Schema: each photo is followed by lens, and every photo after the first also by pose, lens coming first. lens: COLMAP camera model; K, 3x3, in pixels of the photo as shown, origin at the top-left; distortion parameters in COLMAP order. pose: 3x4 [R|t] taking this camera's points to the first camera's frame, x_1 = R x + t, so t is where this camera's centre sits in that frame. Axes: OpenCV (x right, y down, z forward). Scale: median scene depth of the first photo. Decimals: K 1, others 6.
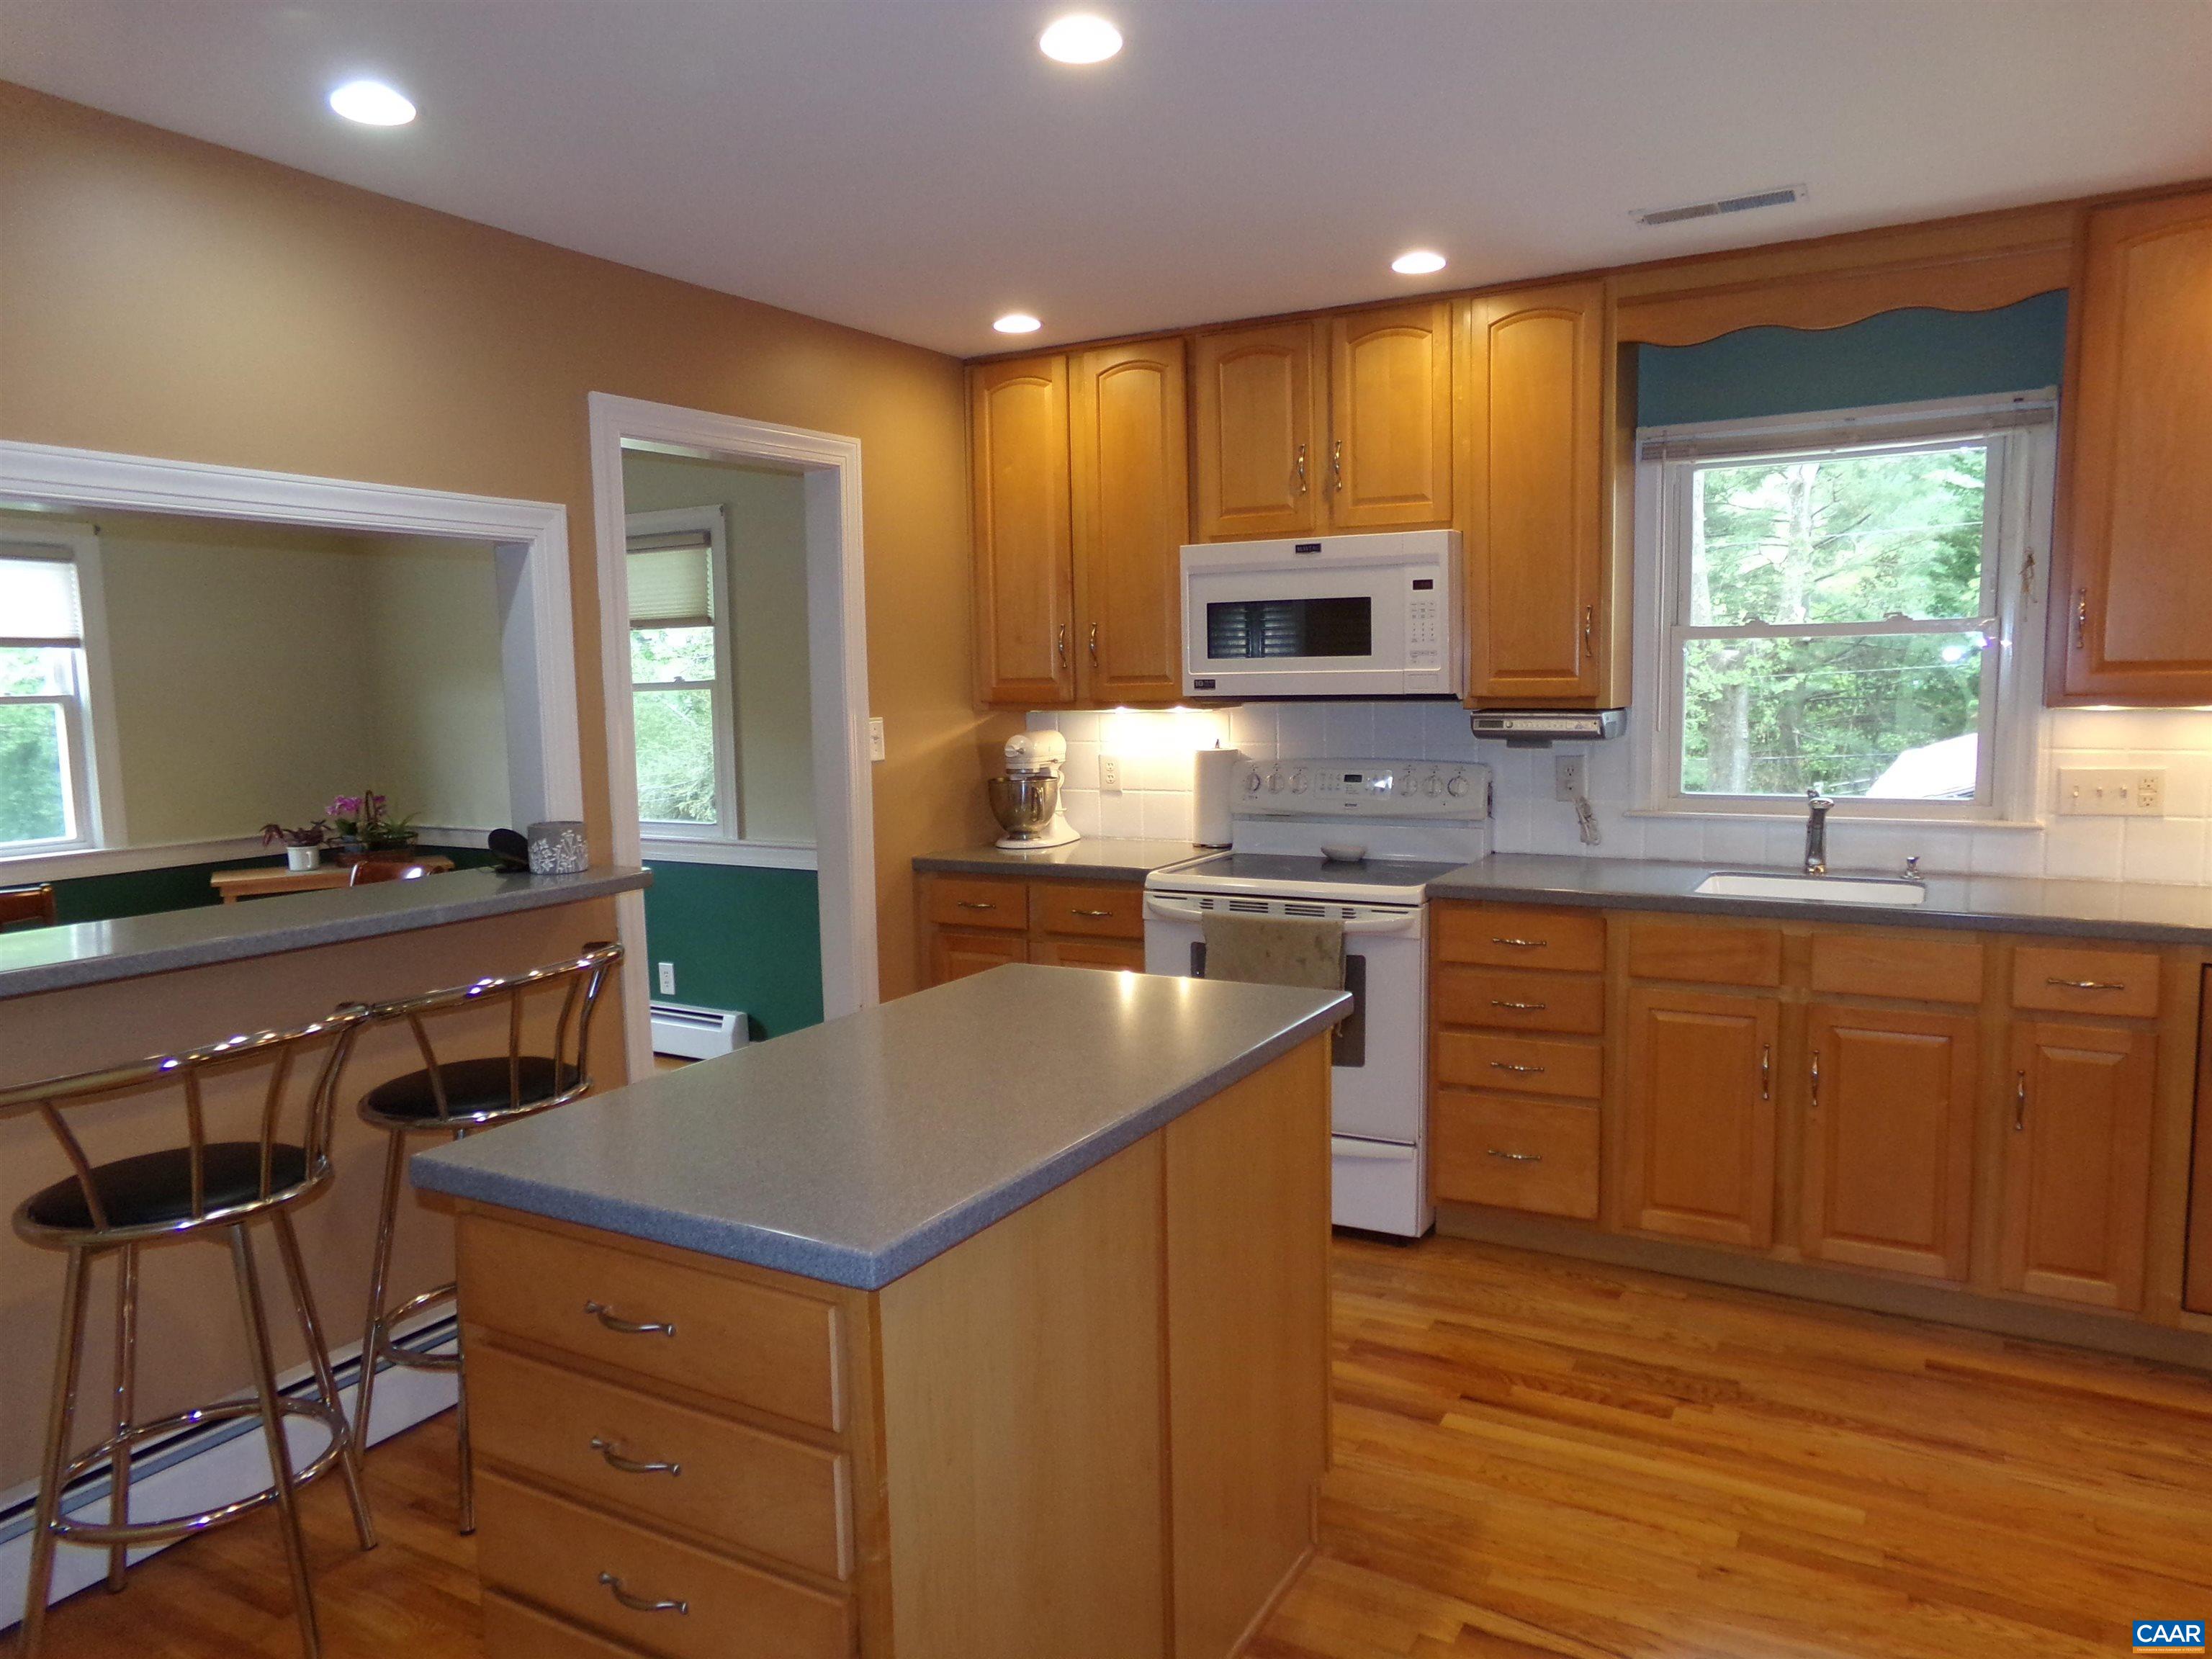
lens RADIAL K [[1533.0, 0, 1109.0], [0, 1533.0, 841.2], [0, 0, 1]] dist [-0.119902, 0.199176]
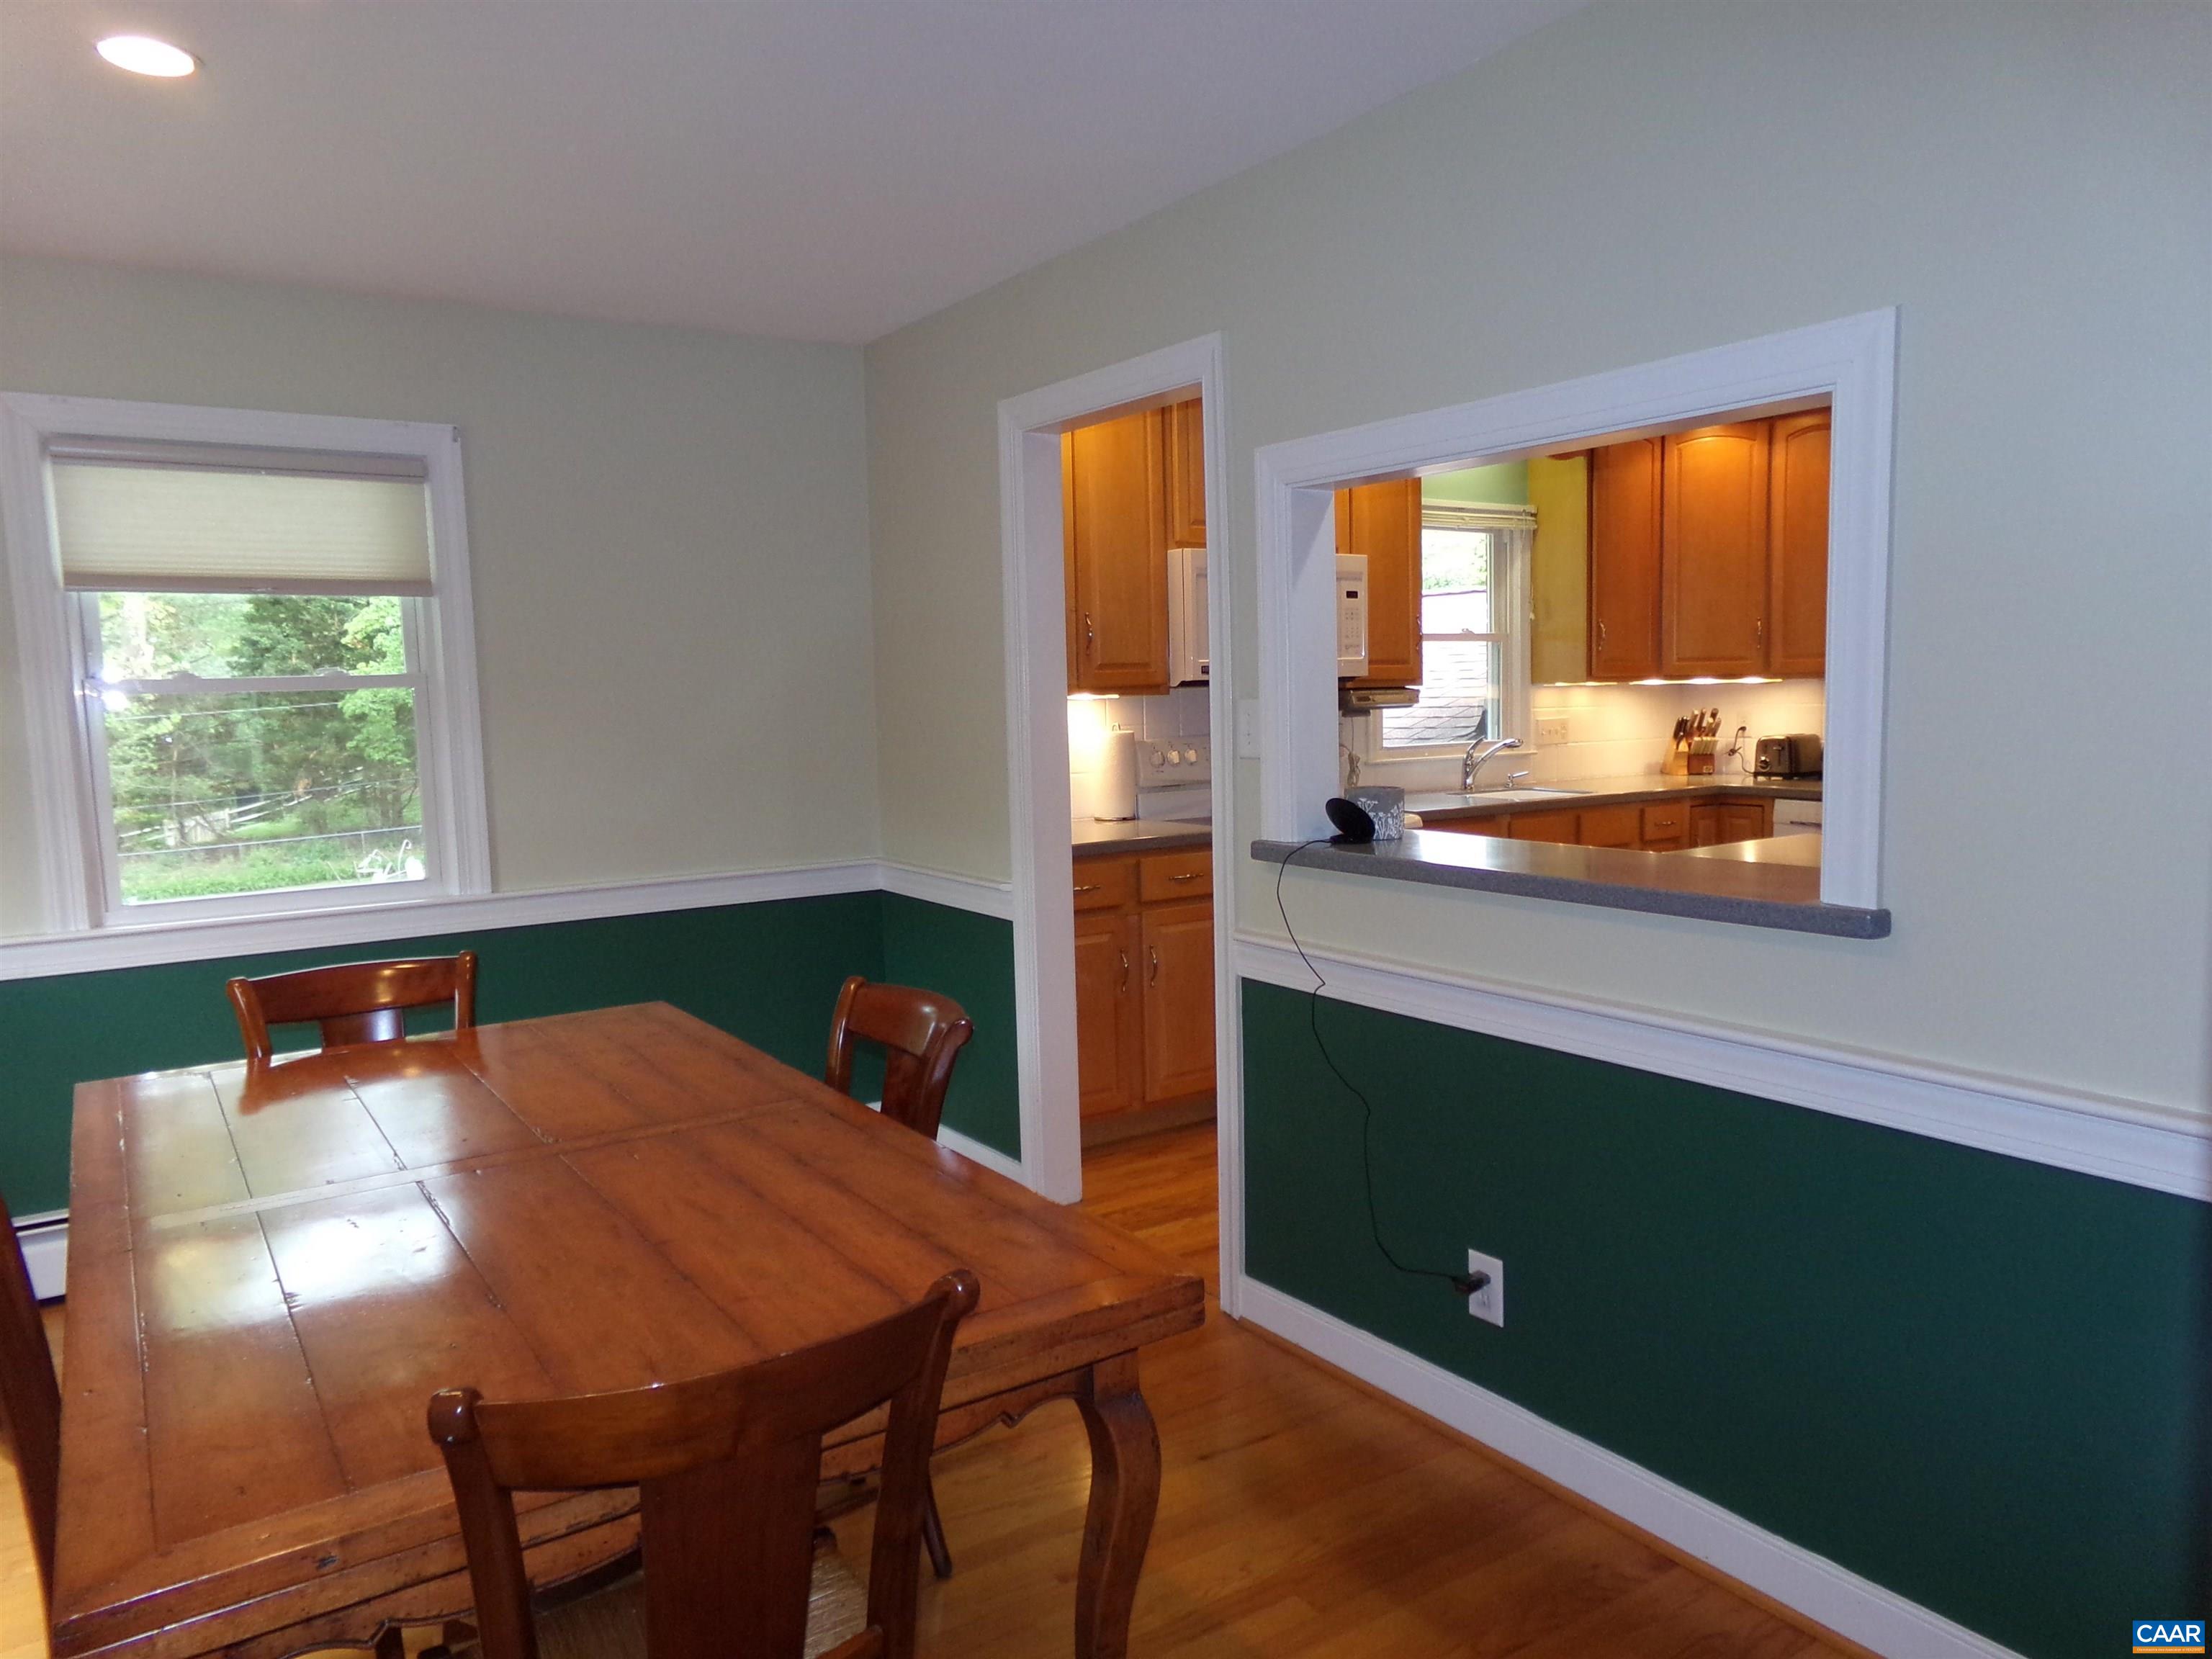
lens RADIAL K [[1533.0, 0, 1109.0], [0, 1533.0, 841.2], [0, 0, 1]] dist [-0.119902, 0.199176]
pose [[0.443108, -0.086374, 0.892297, -1.126754], [0.112213, 0.992863, 0.040385, -0.032604], [-0.889417, 0.082233, 0.449638, 0.621543]]
